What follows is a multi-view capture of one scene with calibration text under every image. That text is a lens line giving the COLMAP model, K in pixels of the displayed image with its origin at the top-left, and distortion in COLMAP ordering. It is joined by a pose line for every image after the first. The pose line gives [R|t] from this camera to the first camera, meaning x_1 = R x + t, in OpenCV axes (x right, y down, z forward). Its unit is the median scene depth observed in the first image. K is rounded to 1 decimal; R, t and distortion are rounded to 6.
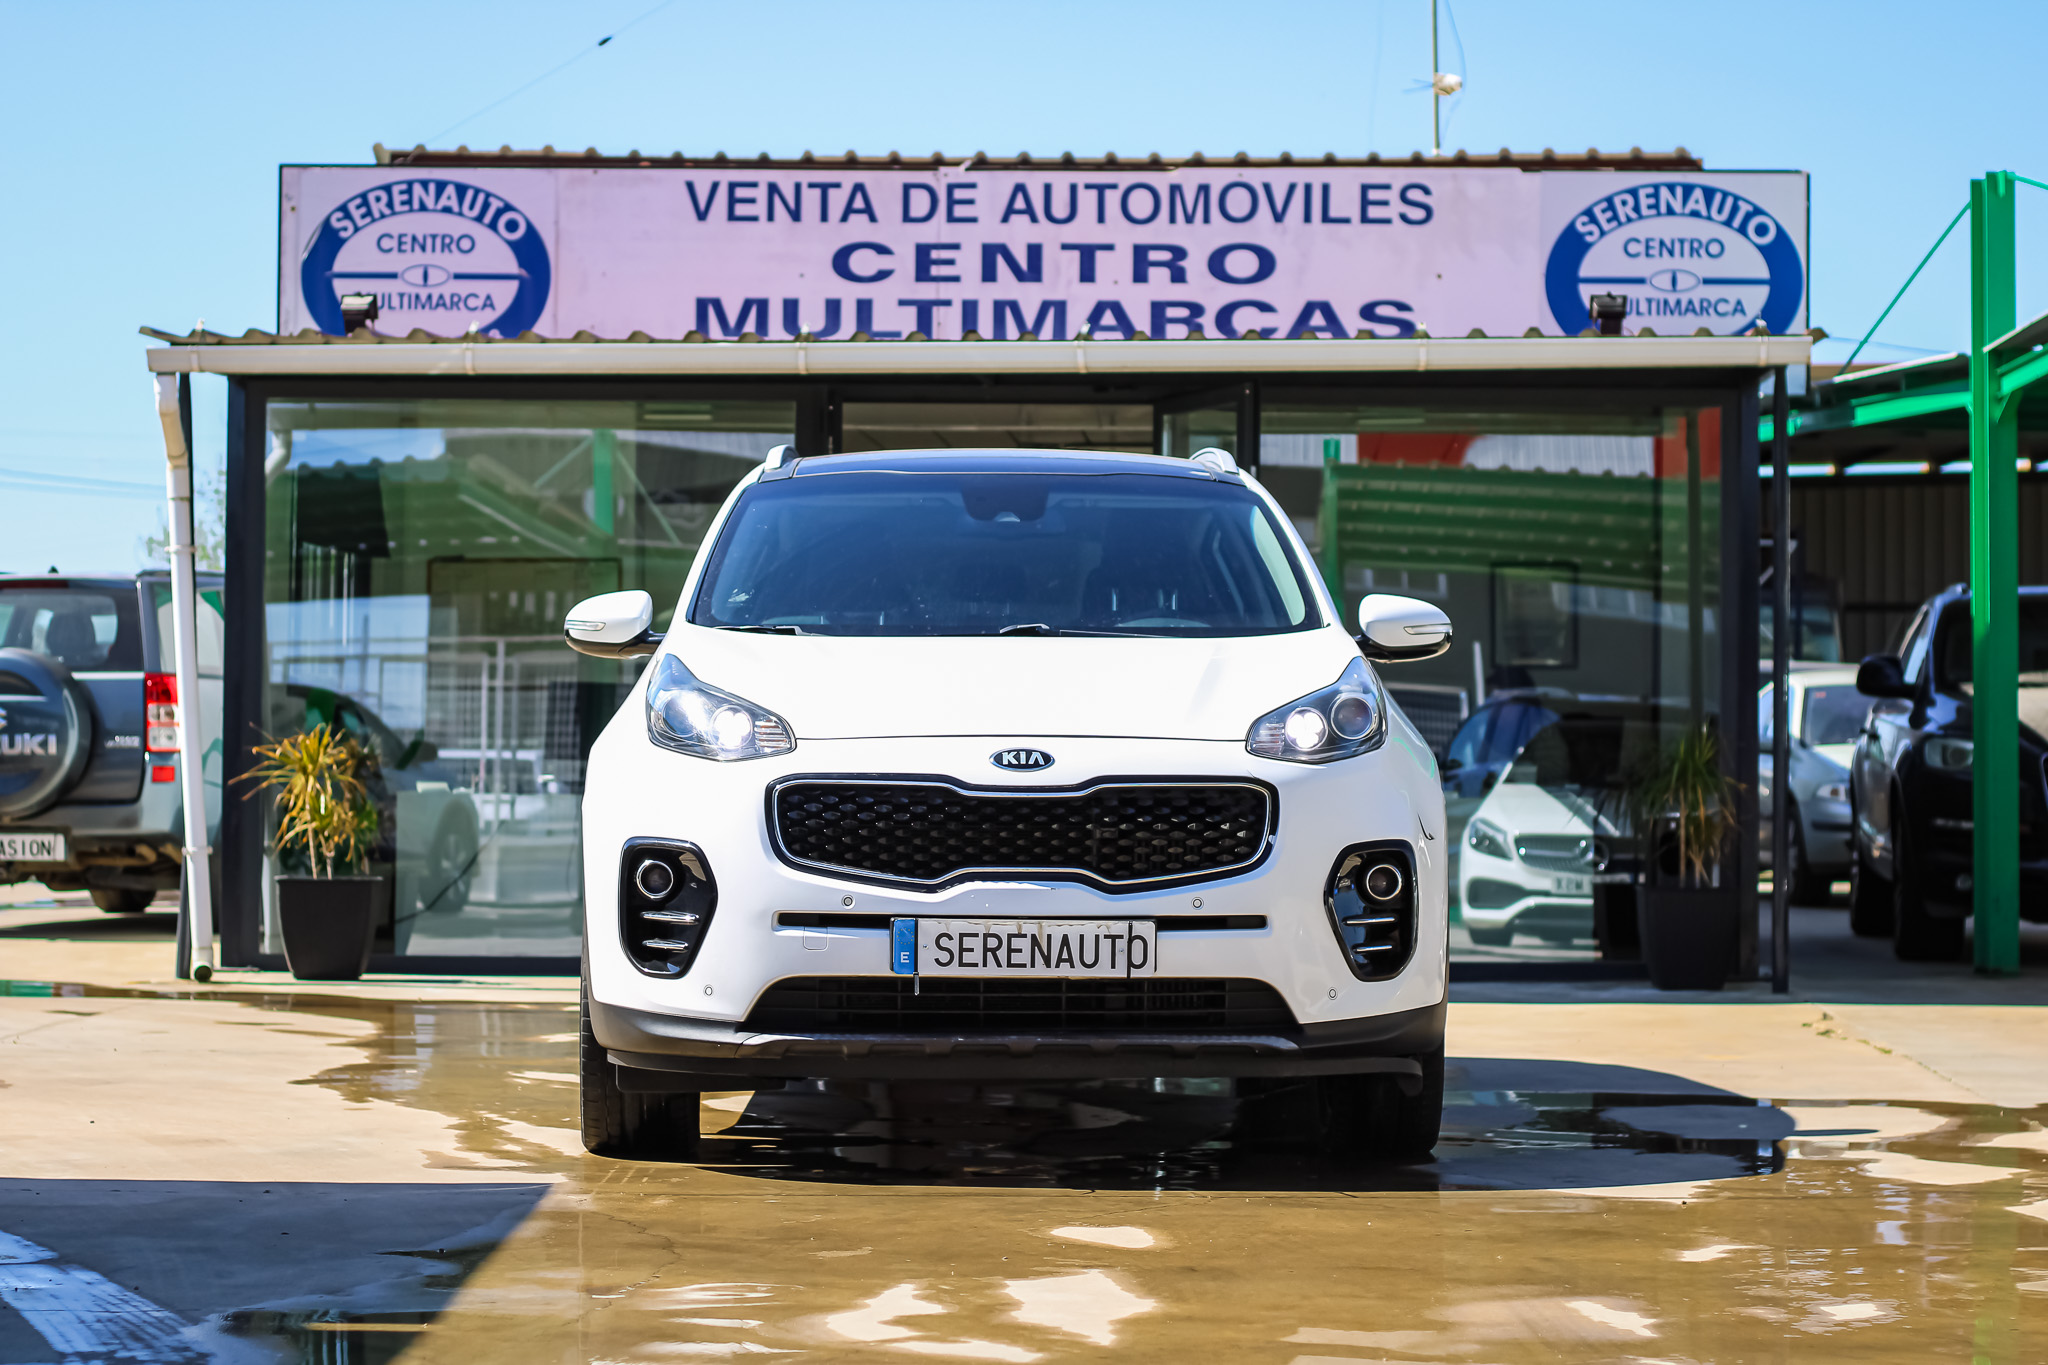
lens RADIAL K [[4805.1, 0, 1024.0], [0, 4805.1, 682.5], [0, 0, 1]] dist [-0.018687, -0.300750]
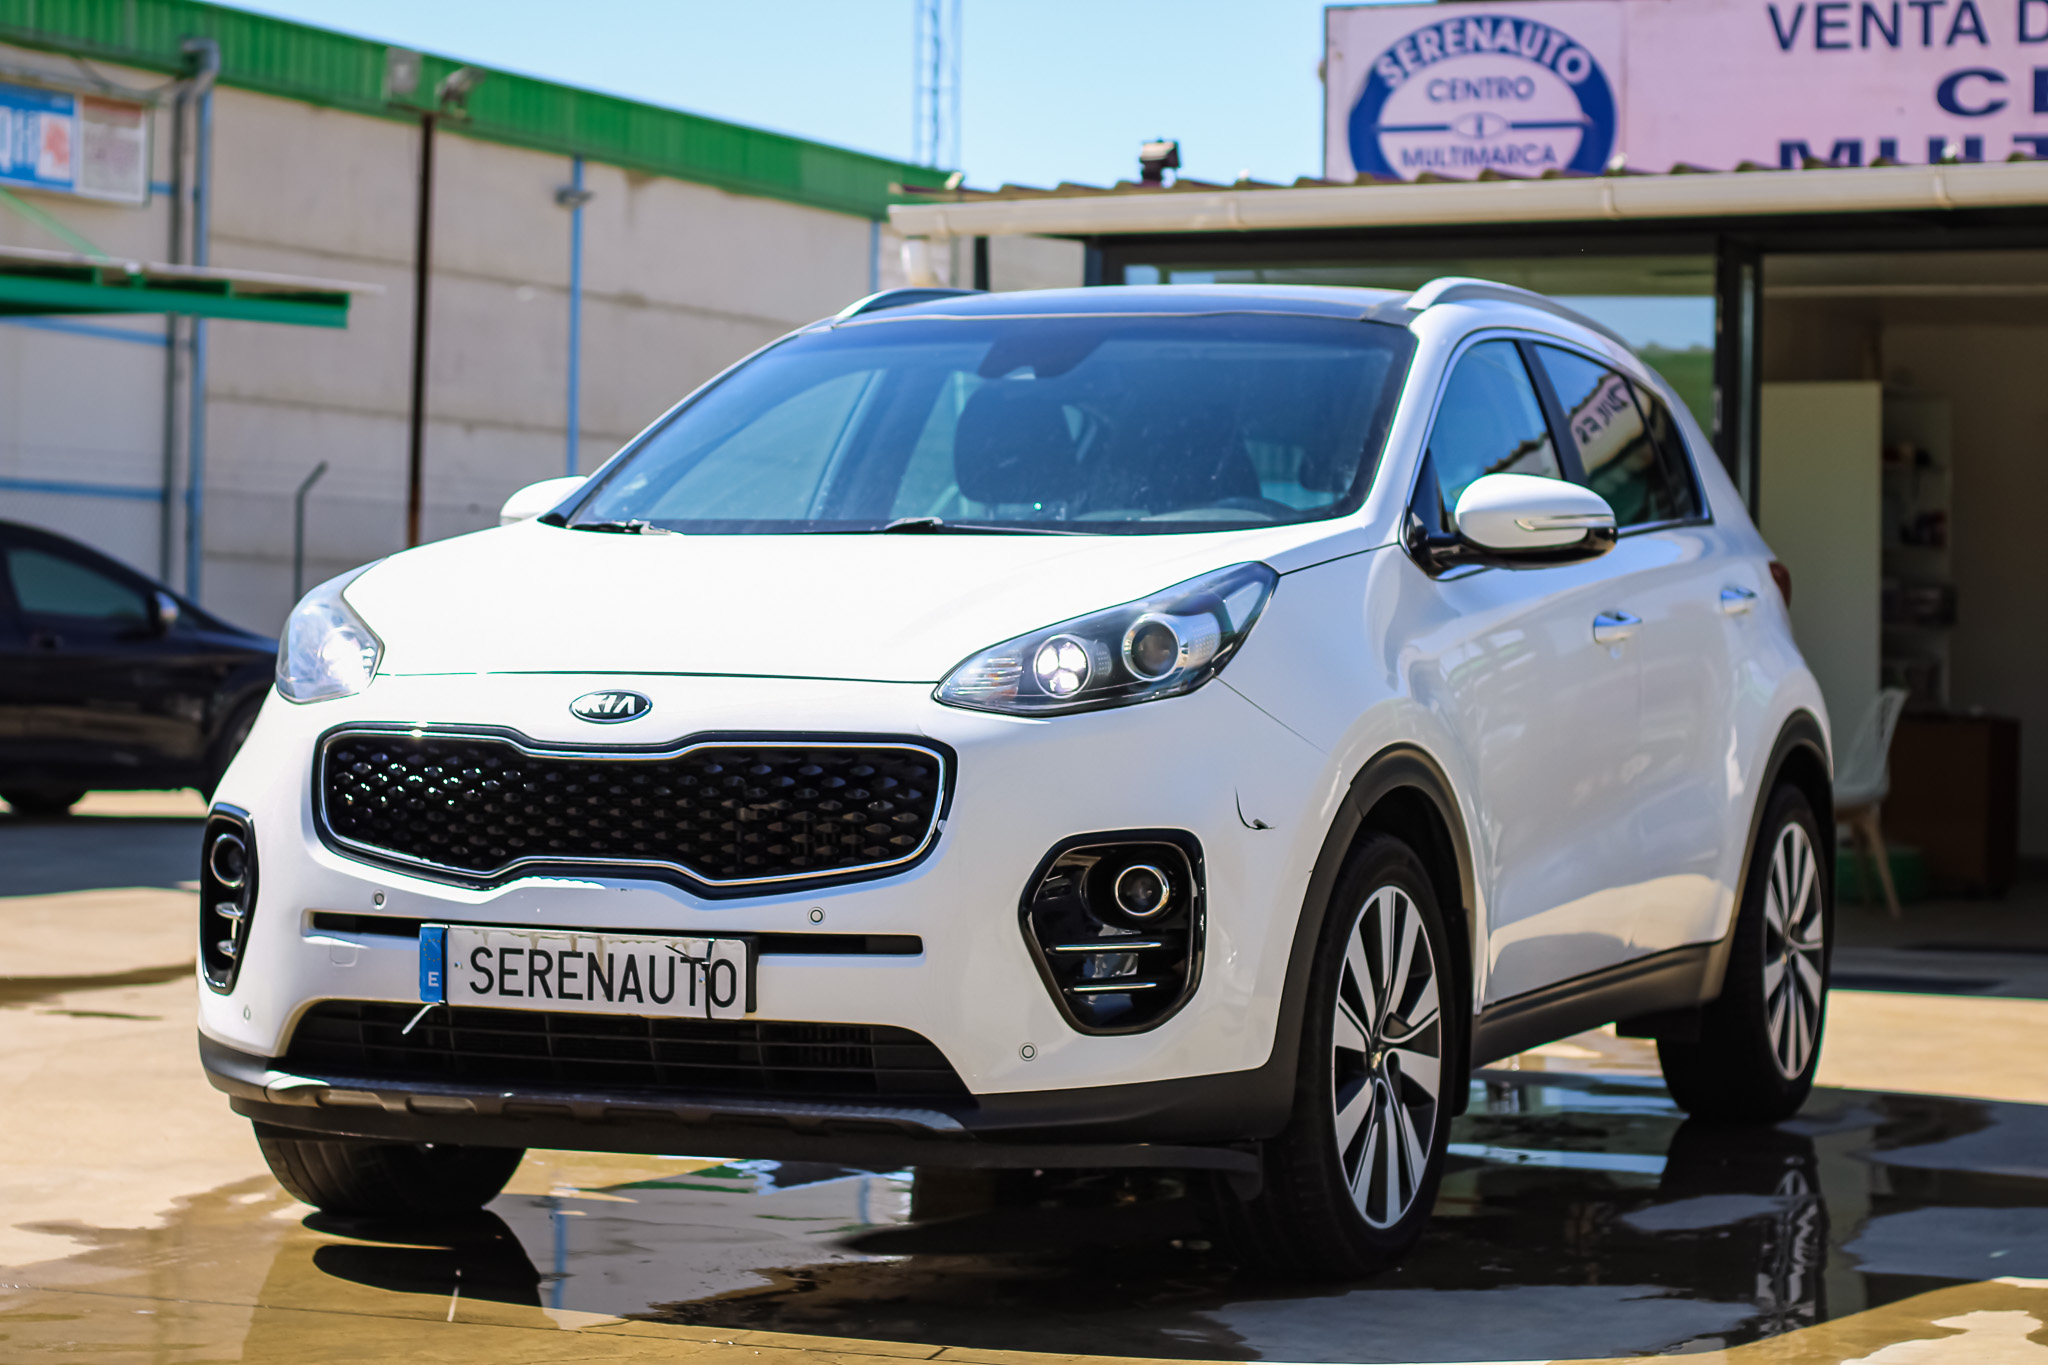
lens RADIAL K [[4805.1, 0, 1024.0], [0, 4805.1, 682.5], [0, 0, 1]] dist [-0.018687, -0.300750]
pose [[0.916891, 0.011208, -0.398979, 0.340352], [-0.003370, 0.999787, 0.020342, -0.002185], [0.399122, -0.017307, 0.916734, 0.372432]]
